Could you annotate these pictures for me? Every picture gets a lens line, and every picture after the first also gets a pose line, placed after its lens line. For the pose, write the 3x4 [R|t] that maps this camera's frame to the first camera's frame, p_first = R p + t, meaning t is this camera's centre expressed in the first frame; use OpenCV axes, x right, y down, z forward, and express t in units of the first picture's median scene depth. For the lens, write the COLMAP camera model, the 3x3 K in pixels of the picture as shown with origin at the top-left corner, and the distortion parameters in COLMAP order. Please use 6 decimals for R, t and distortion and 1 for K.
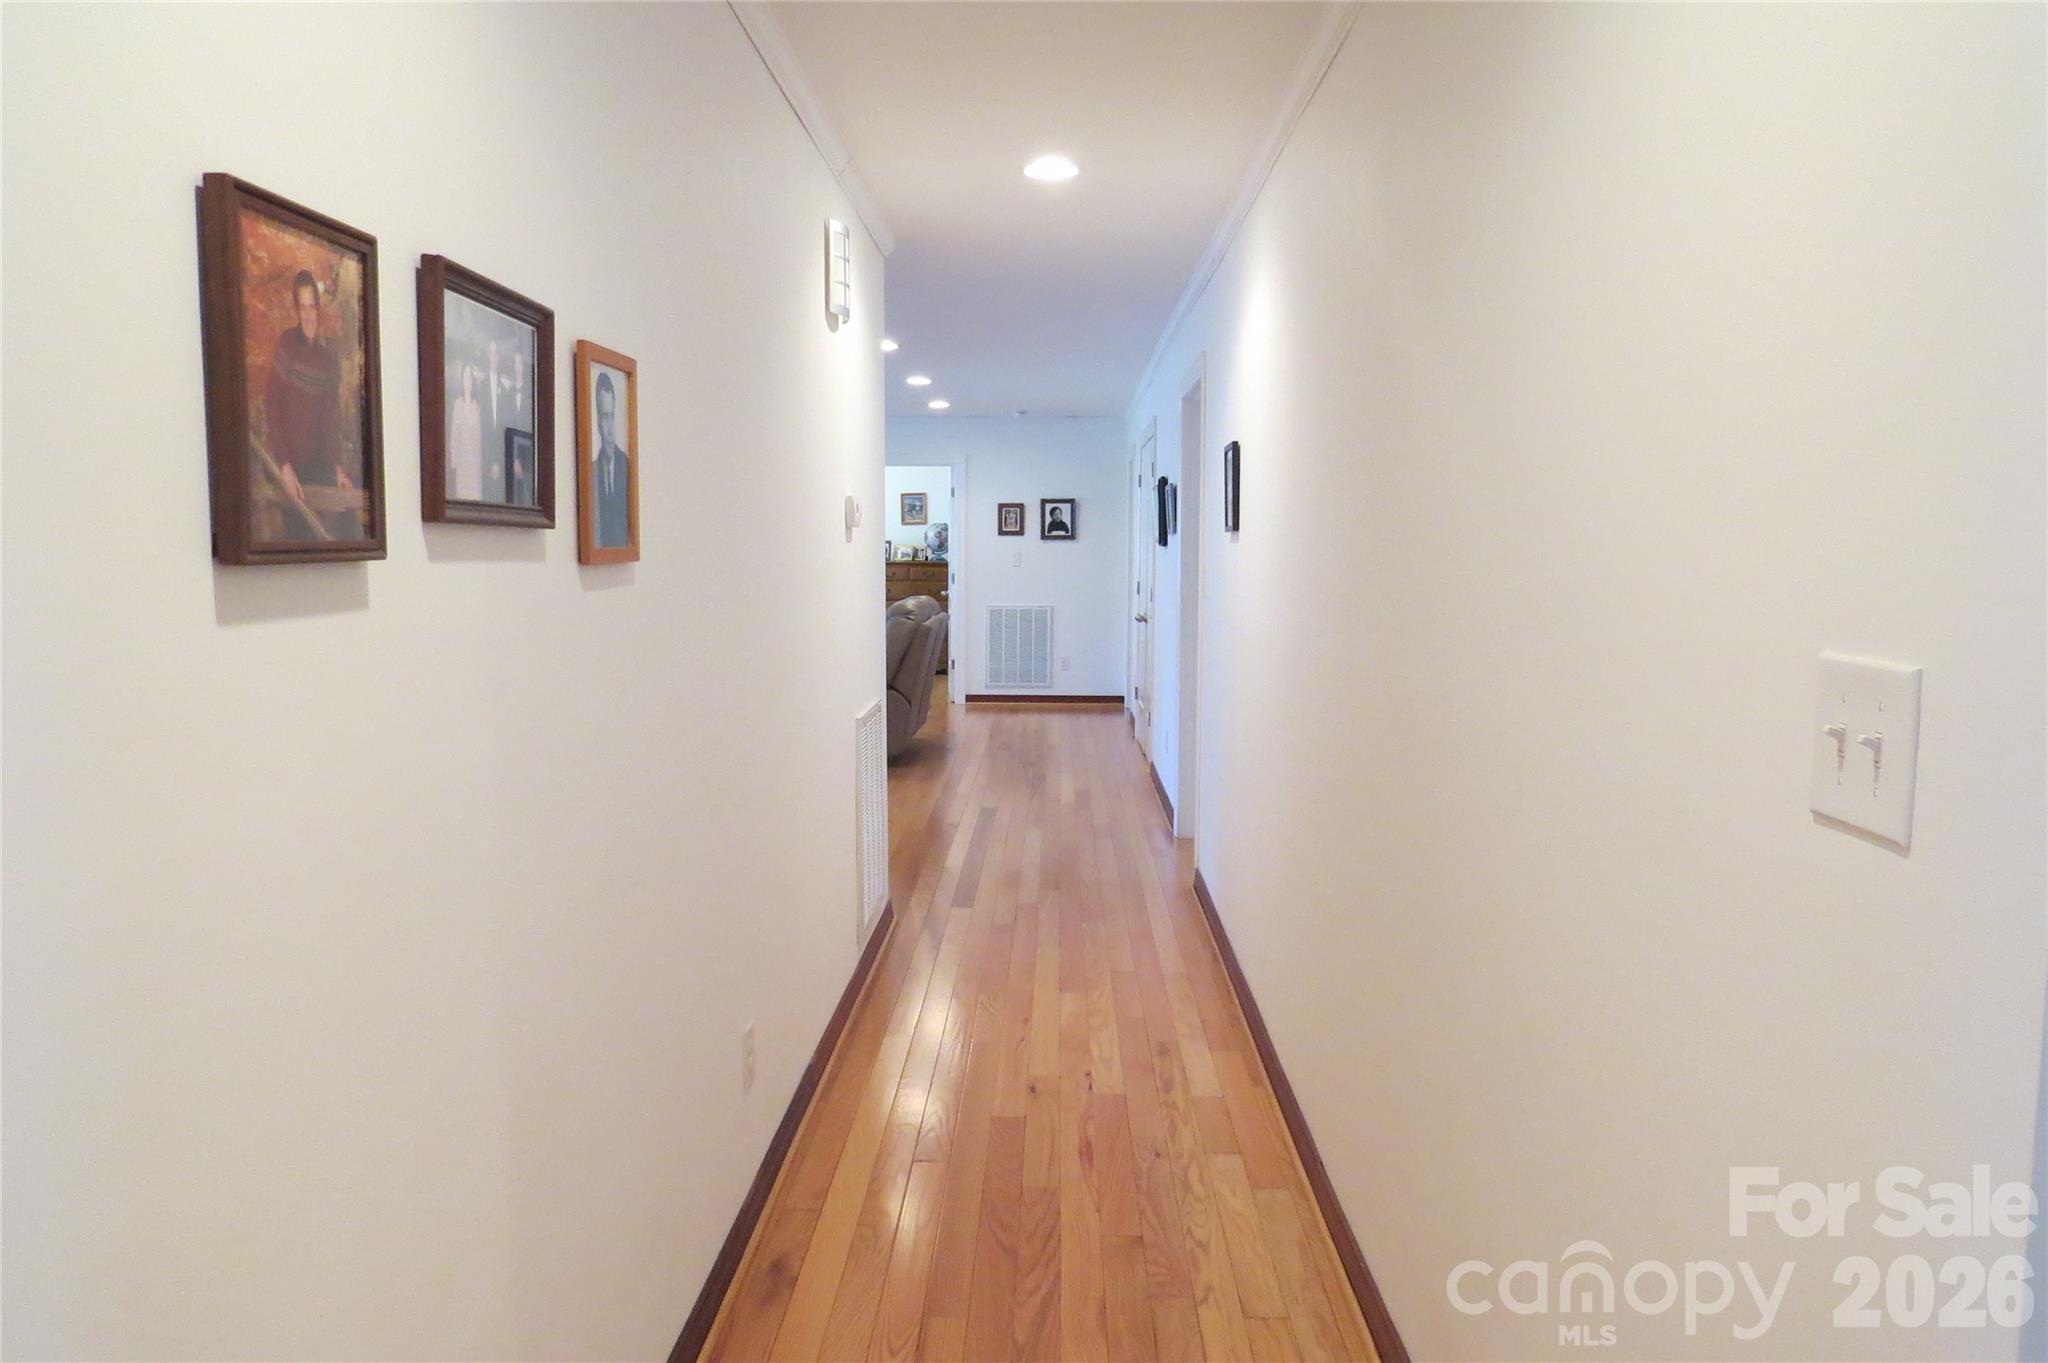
lens RADIAL K [[1460.4, 0, 1024.0], [0, 1460.4, 681.5], [0, 0, 1]] dist [-0.027399, 0.010524]
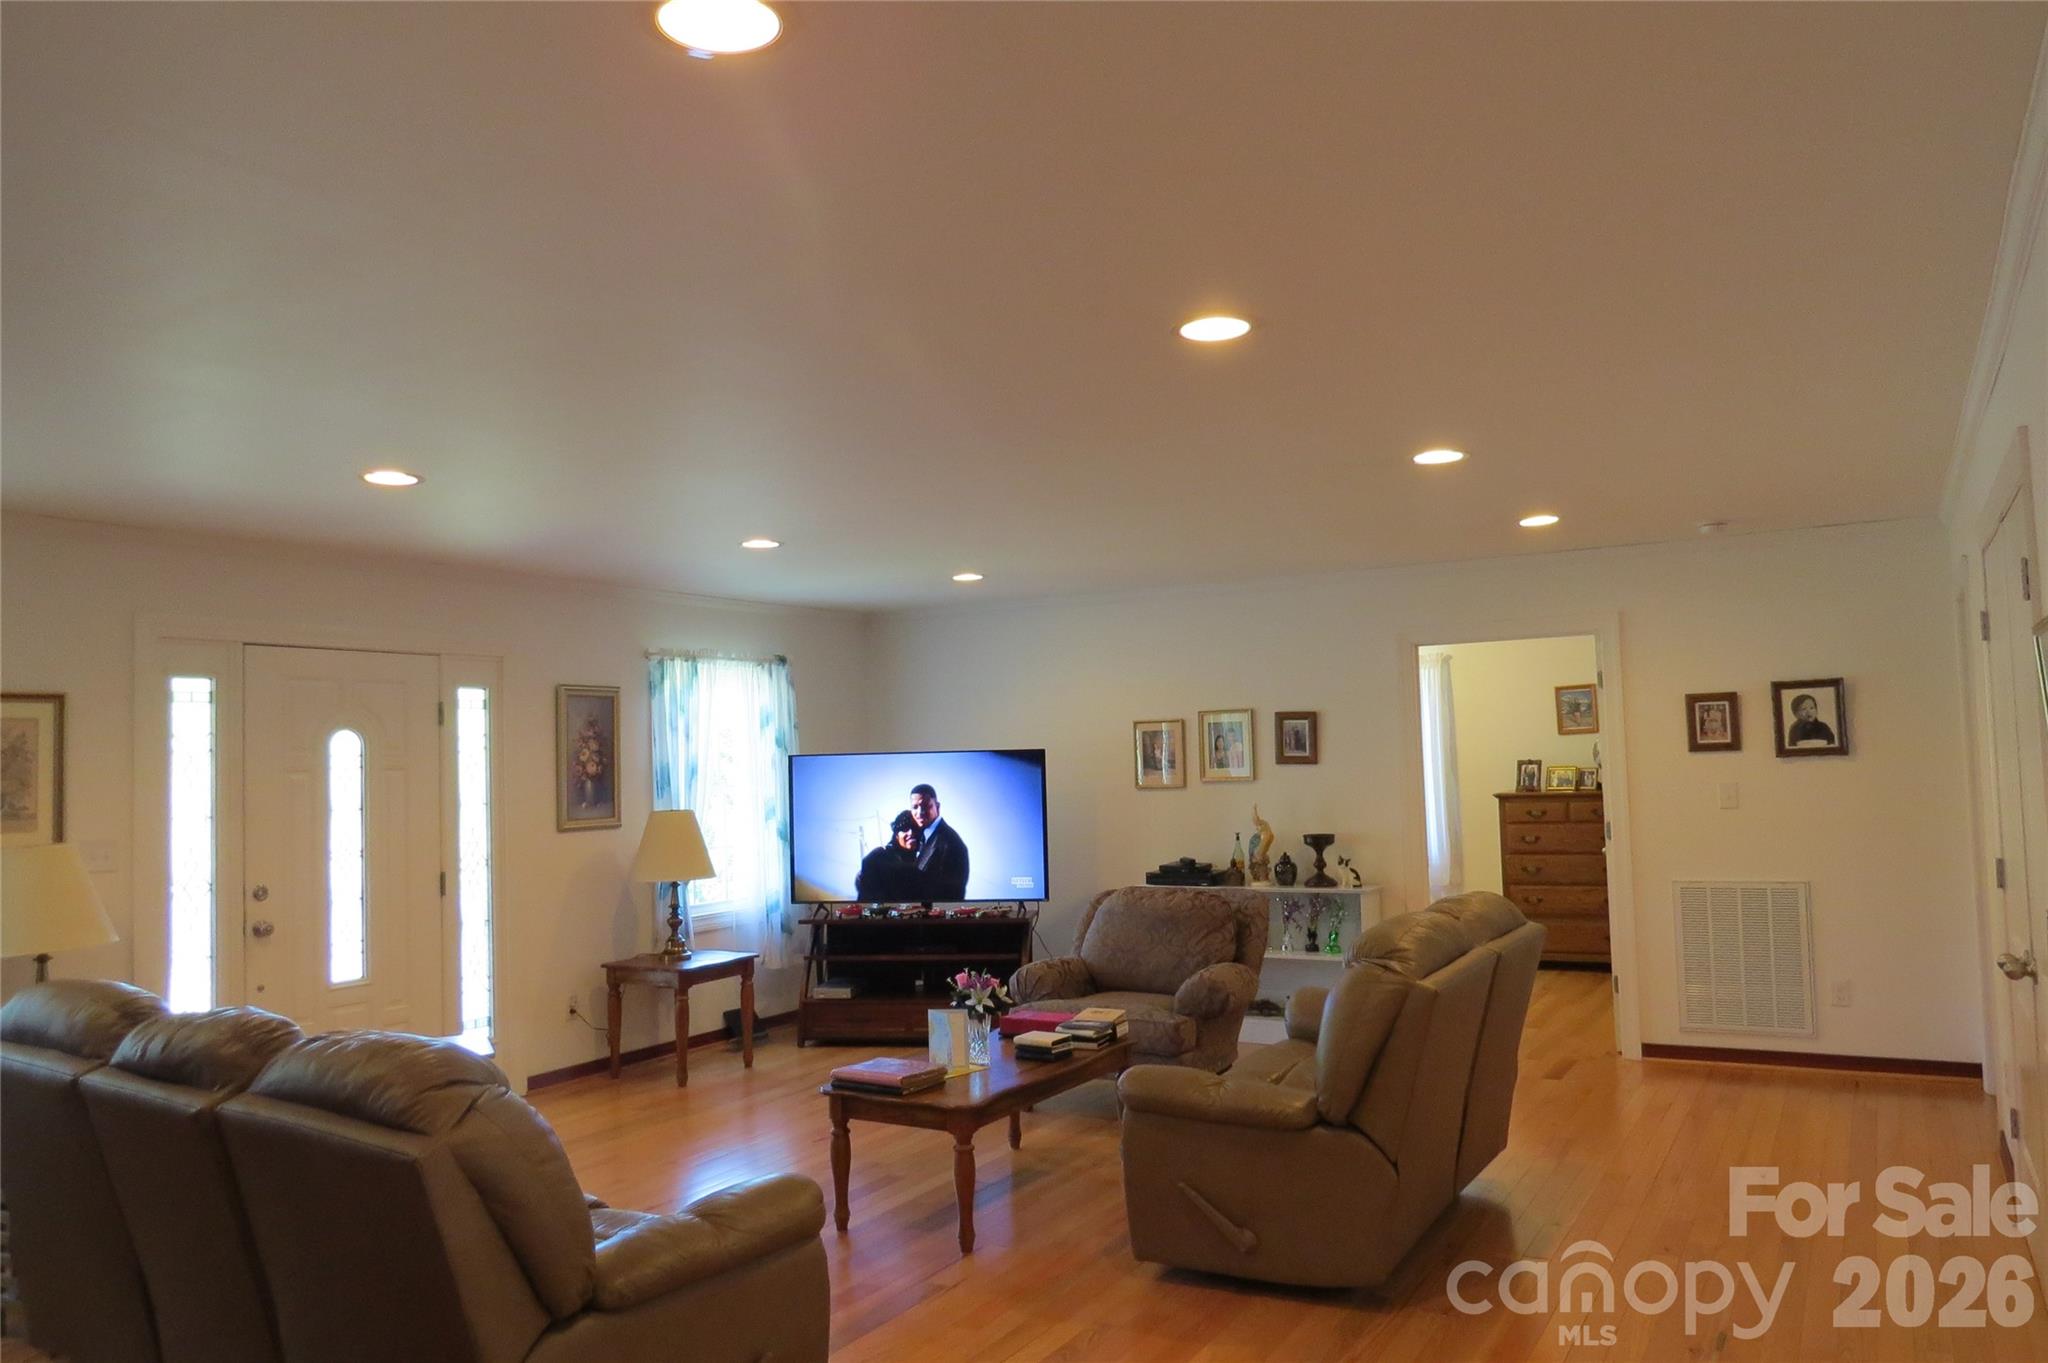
lens RADIAL K [[1460.4, 0, 1024.0], [0, 1460.4, 681.5], [0, 0, 1]] dist [-0.027399, 0.010524]
pose [[0.872372, -0.058240, -0.485361, 0.030586], [-0.011386, 0.990188, -0.139280, -0.047182], [0.488711, 0.127030, 0.863149, 0.400118]]
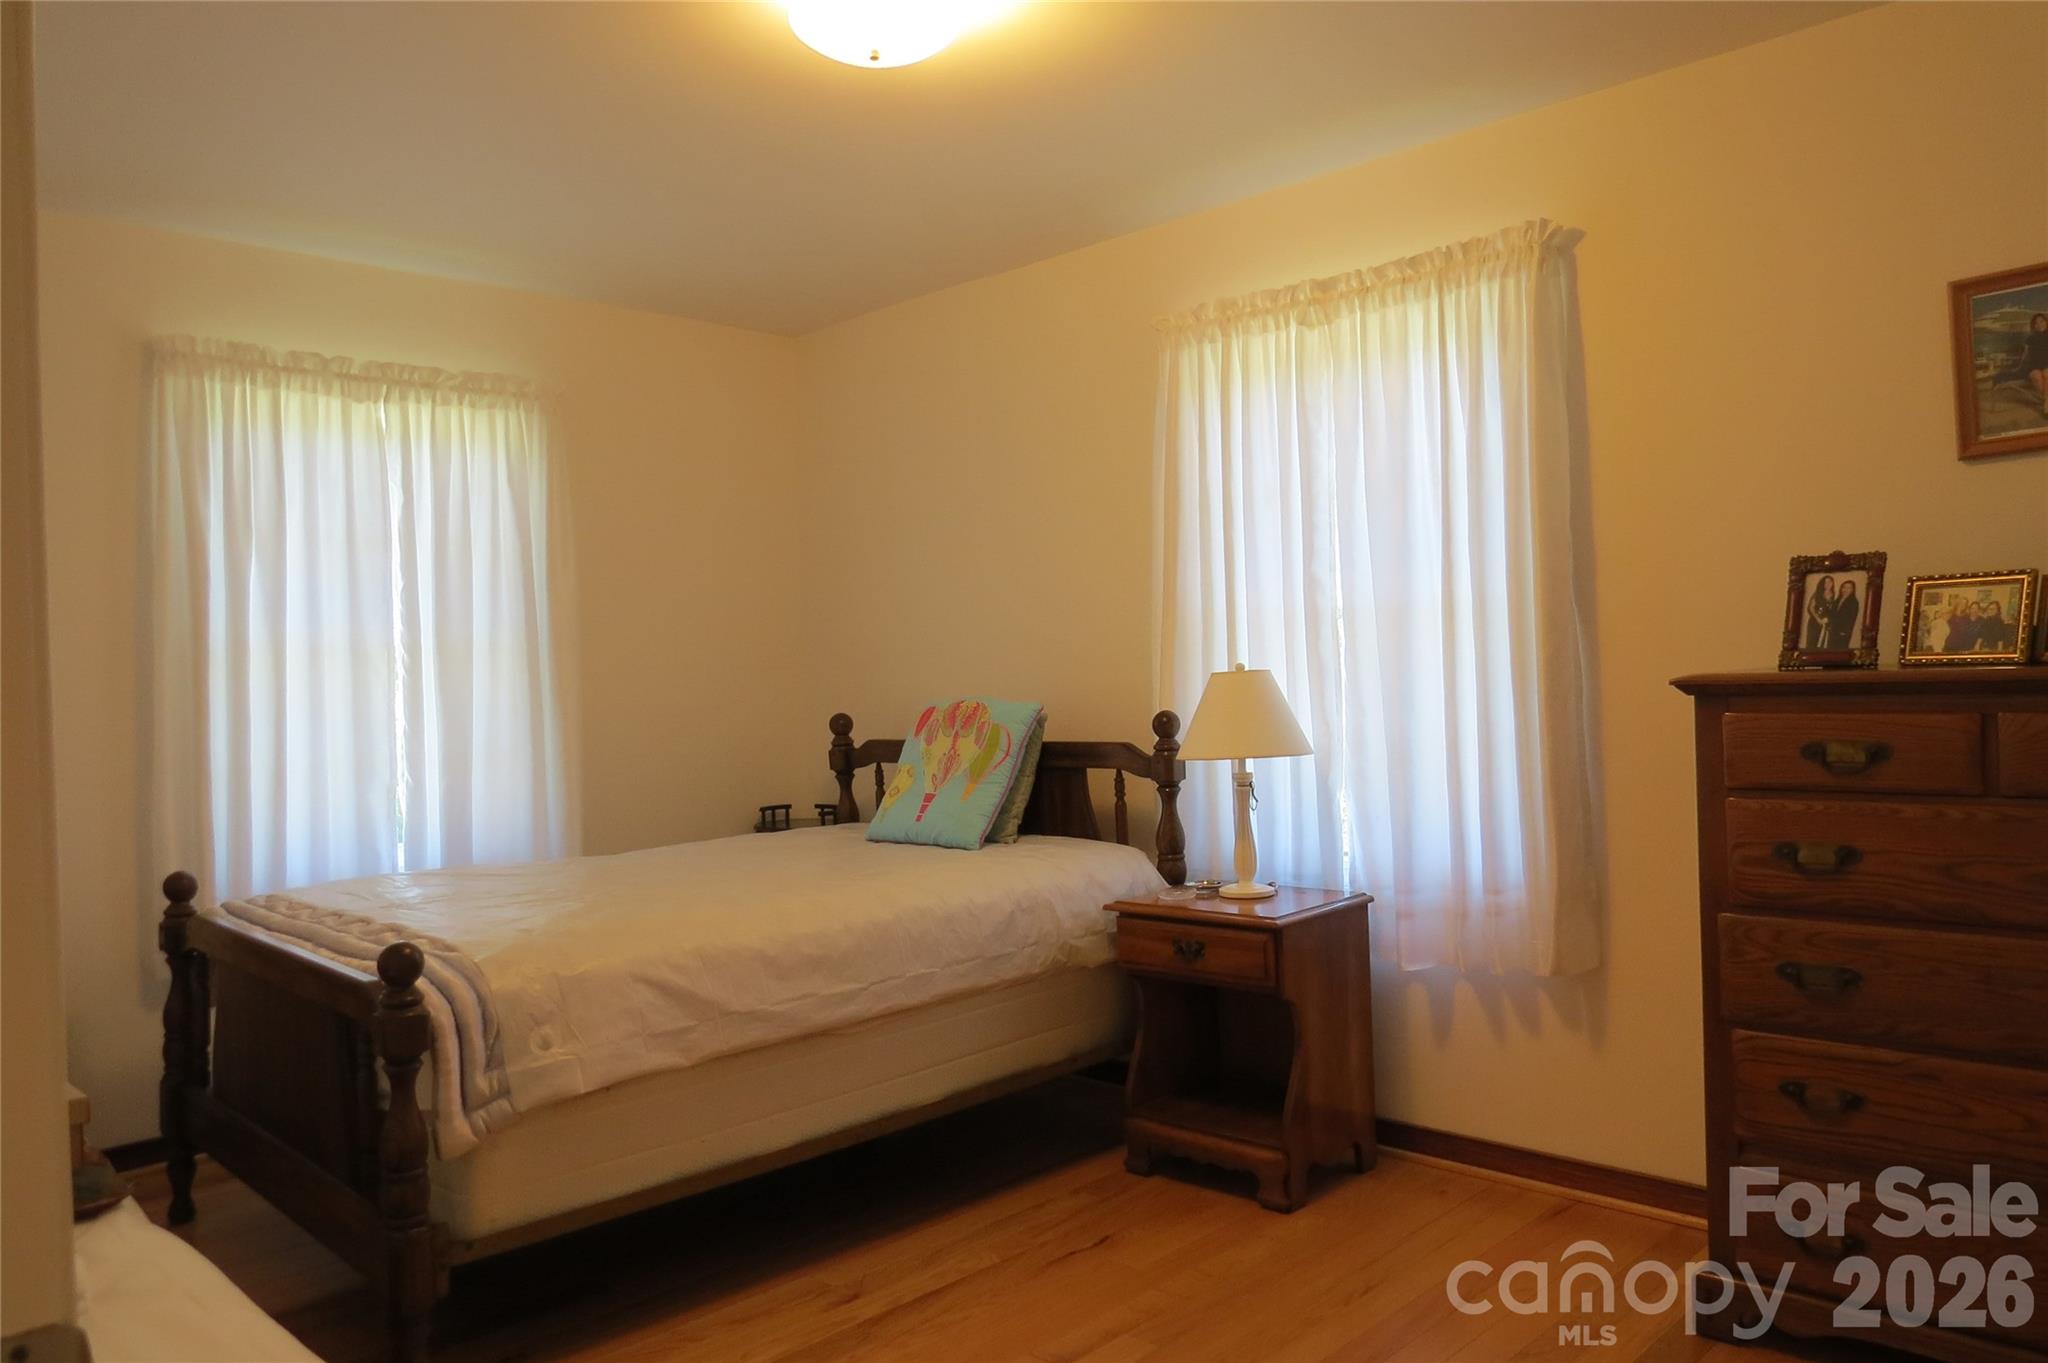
lens RADIAL K [[1460.4, 0, 1024.0], [0, 1460.4, 681.5], [0, 0, 1]] dist [-0.027399, 0.010524]
pose [[0.726980, -0.024598, -0.686218, -0.058994], [-0.030052, 0.997261, -0.067585, -0.082213], [0.686000, 0.069755, 0.724250, 0.997596]]
